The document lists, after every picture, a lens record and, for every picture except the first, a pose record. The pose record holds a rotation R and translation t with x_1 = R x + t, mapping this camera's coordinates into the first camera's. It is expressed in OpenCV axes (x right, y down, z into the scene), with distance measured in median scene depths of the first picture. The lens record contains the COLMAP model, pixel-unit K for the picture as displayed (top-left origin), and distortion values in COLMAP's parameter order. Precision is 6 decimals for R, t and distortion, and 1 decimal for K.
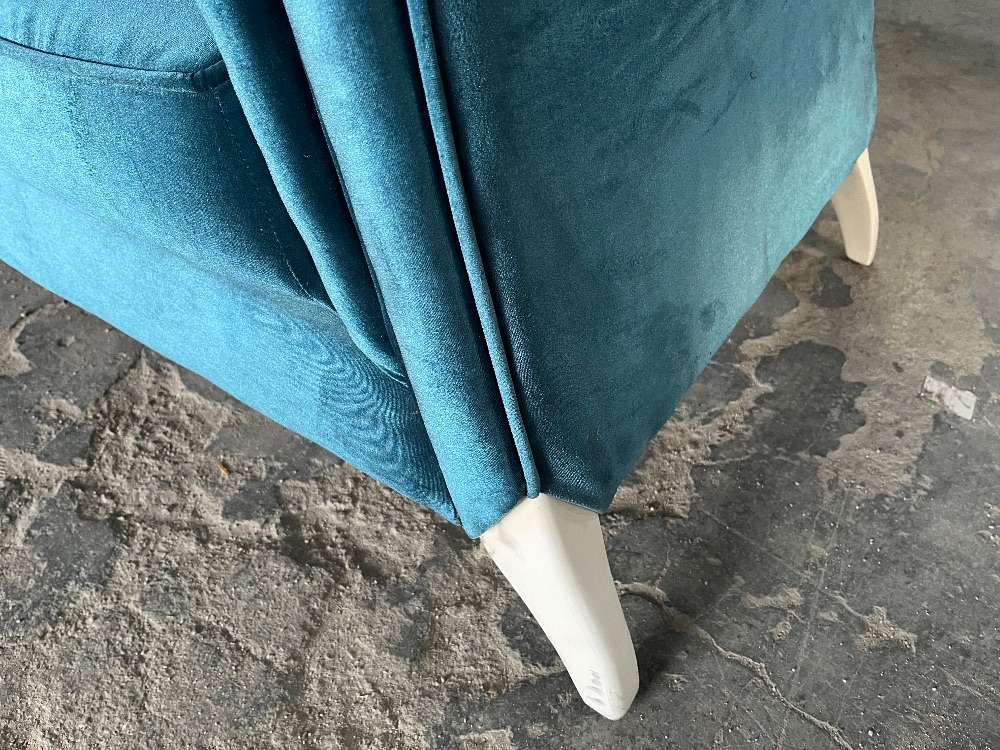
lens RADIAL K [[758.6, 0, 509.9], [0, 758.6, 383.6], [0, 0, 1]] dist [0.049224, -0.074650]
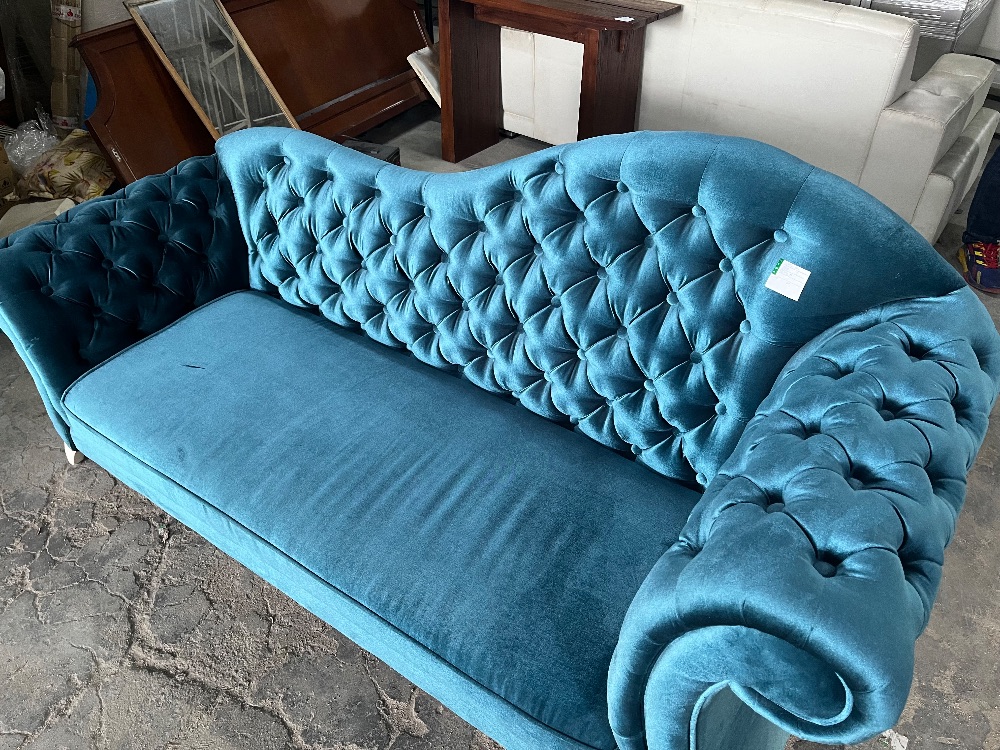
lens RADIAL K [[758.6, 0, 506.1], [0, 758.6, 368.3], [0, 0, 1]] dist [0.049224, -0.074650]
pose [[0.998964, -0.016475, -0.042410, -0.368305], [0.013055, 0.996734, -0.079696, -0.933867], [0.043584, 0.079060, 0.995917, -1.244773]]
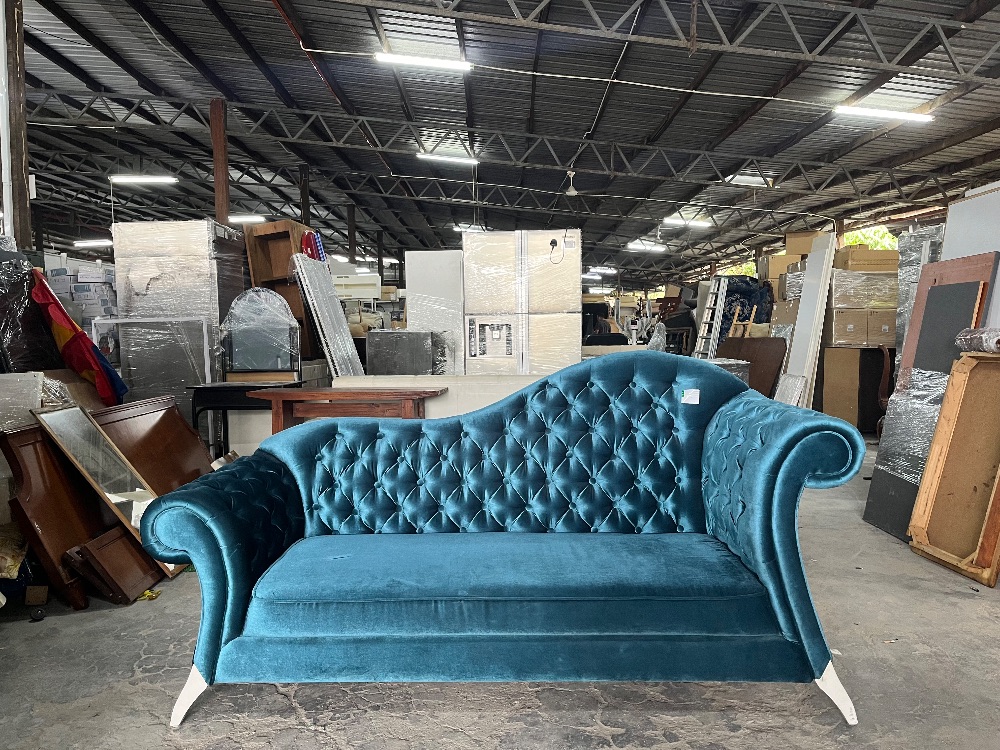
lens RADIAL K [[758.6, 0, 498.6], [0, 758.6, 363.1], [0, 0, 1]] dist [0.049224, -0.074650]
pose [[0.850076, -0.079245, 0.520663, -2.715895], [0.397169, 0.745710, -0.534951, 0.336335], [-0.345872, 0.661541, 0.665385, -1.816558]]
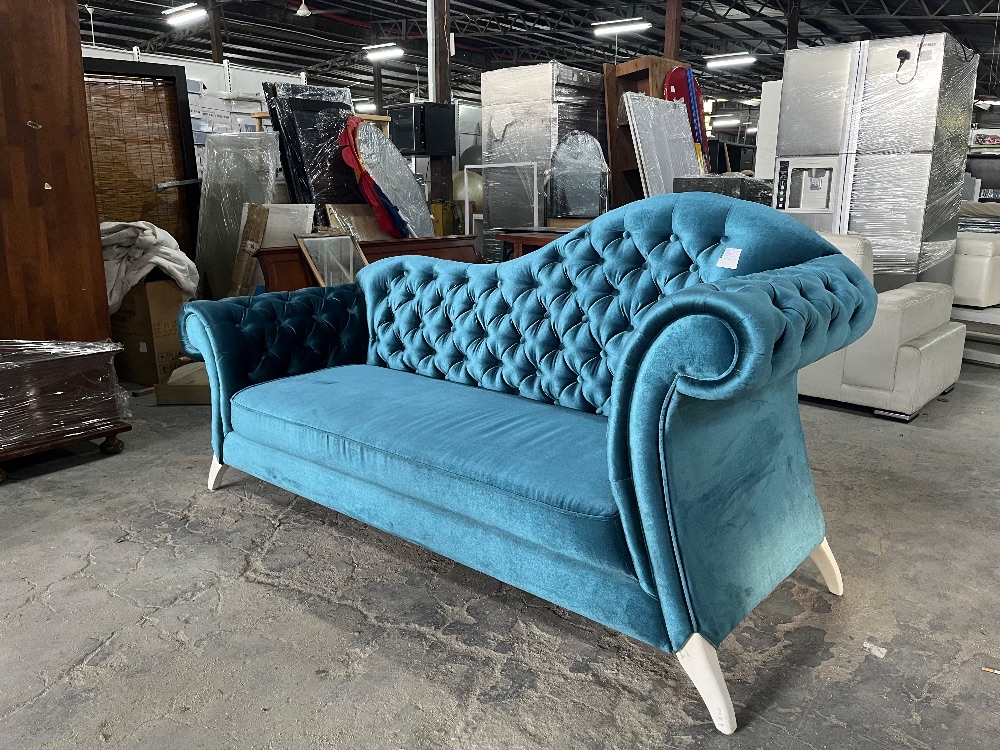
lens RADIAL K [[758.6, 0, 508.5], [0, 758.6, 365.4], [0, 0, 1]] dist [0.049224, -0.074650]
pose [[0.992792, -0.013774, -0.119053, -0.250140], [-0.048205, 0.863582, -0.501899, 0.572874], [0.109725, 0.504020, 0.856694, -1.751296]]
